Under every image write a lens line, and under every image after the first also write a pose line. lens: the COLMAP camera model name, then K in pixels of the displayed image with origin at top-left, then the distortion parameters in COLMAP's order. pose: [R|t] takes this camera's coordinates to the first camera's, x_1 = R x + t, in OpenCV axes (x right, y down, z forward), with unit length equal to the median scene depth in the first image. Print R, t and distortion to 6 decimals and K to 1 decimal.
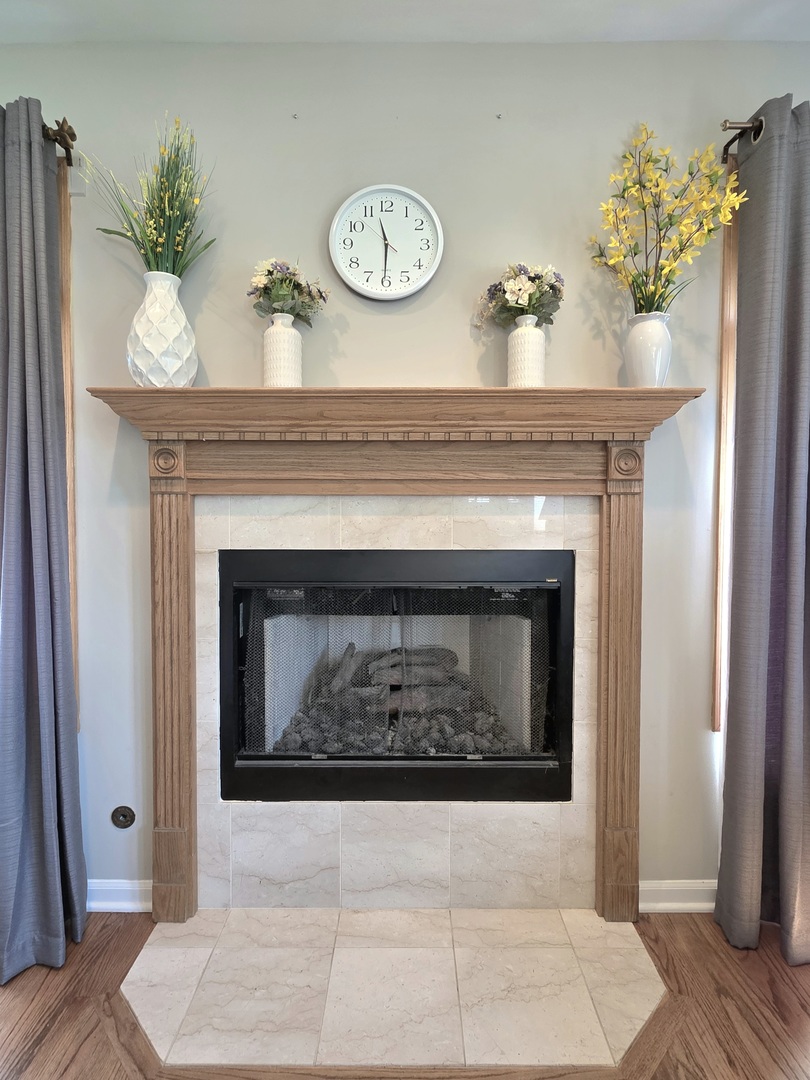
lens RADIAL K [[495.8, 0, 413.3], [0, 495.8, 525.1], [0, 0, 1]] dist [0.000531, 0.000108]
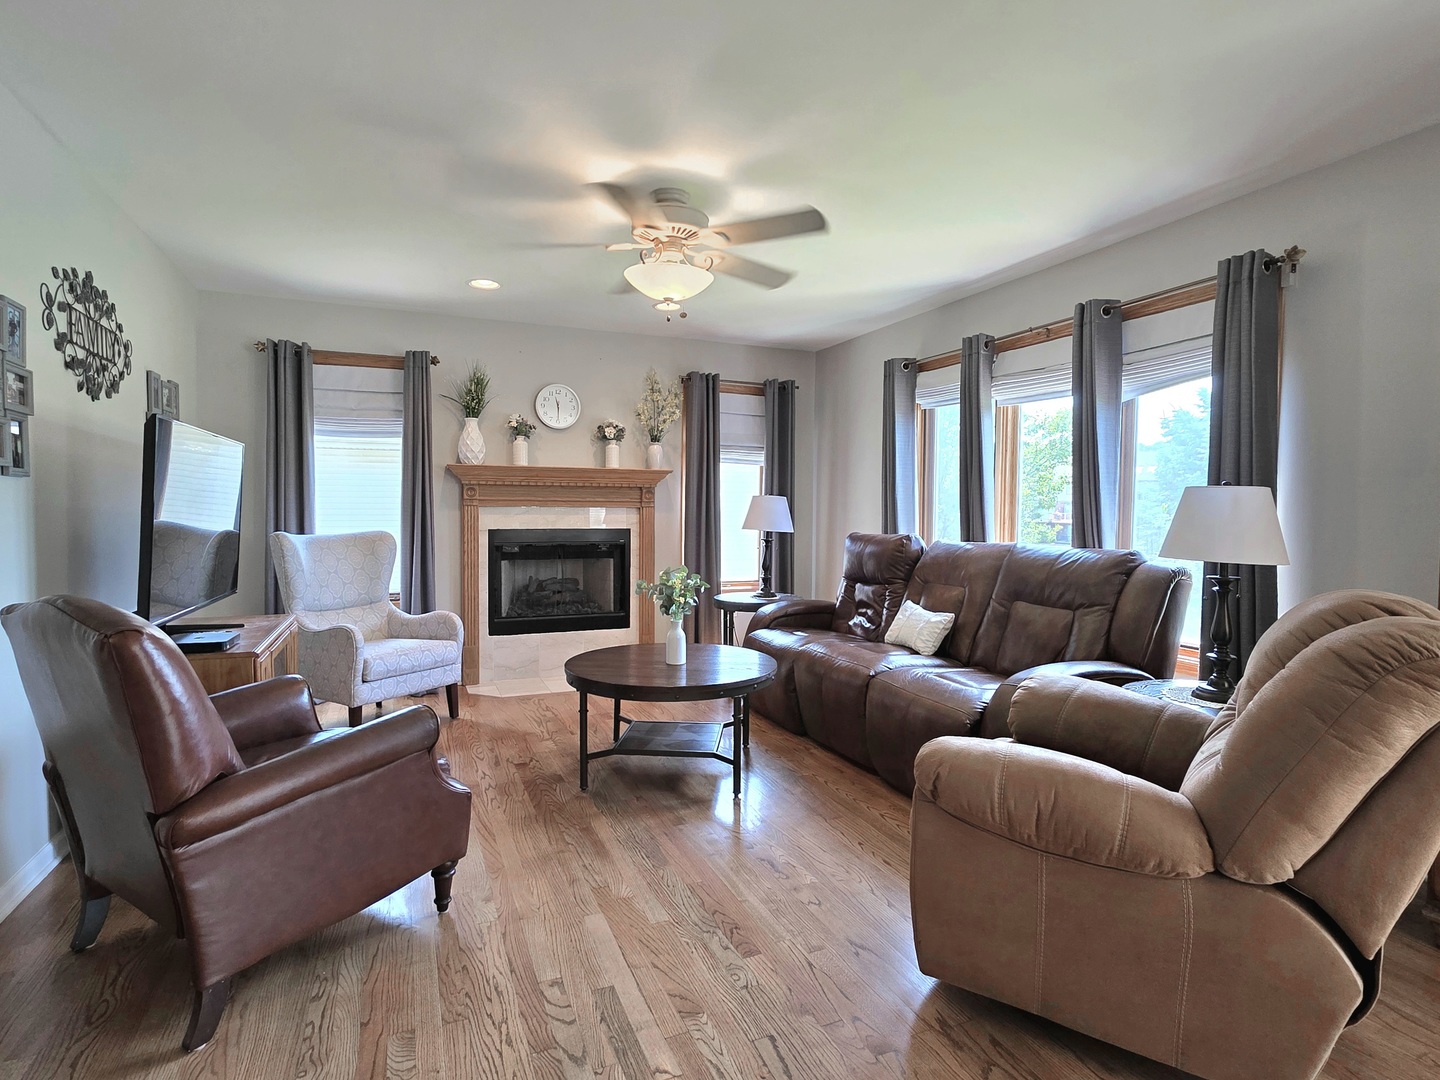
lens RADIAL K [[722.3, 0, 670.2], [0, 722.3, 543.1], [0, 0, 1]] dist [-0.001902, -0.000558]
pose [[0.931309, -0.011919, 0.364036, -0.866556], [0.008463, 0.999903, 0.011087, 0.087986], [-0.364133, -0.007245, 0.931319, -2.624292]]
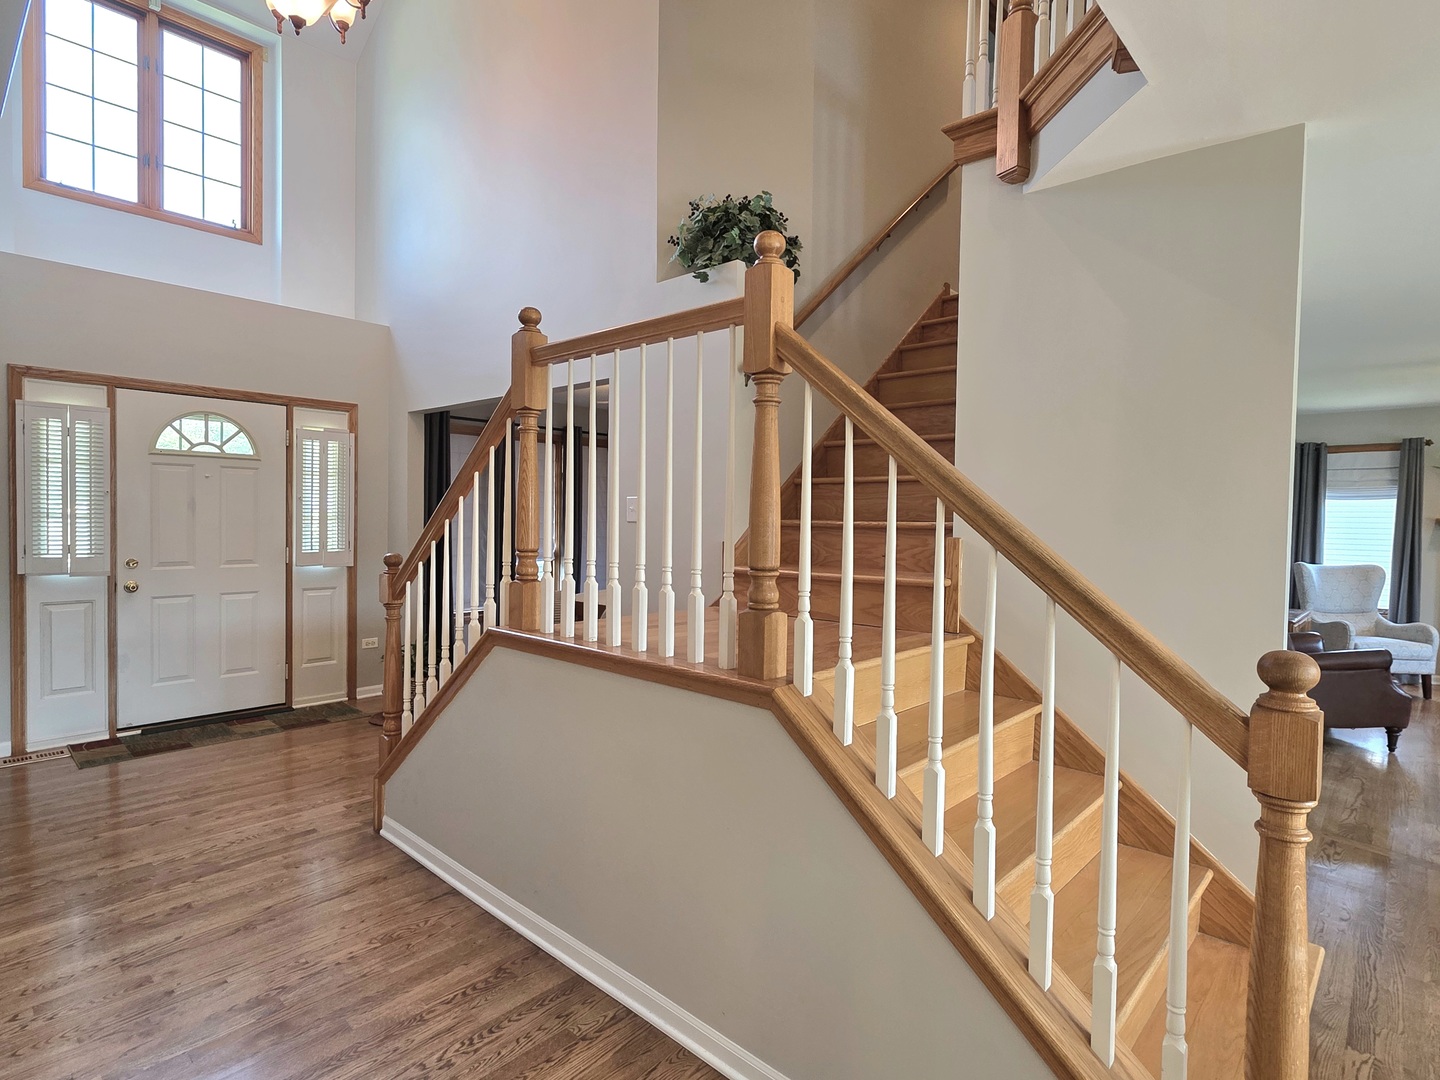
lens RADIAL K [[747.6, 0, 753.5], [0, 747.6, 538.8], [0, 0, 1]] dist [-0.000473, -0.000322]
pose [[0.753881, 0.032578, -0.656203, -0.754609], [-0.043966, 0.999033, -0.000911, 0.071498], [0.655538, 0.029537, 0.754584, -5.489856]]
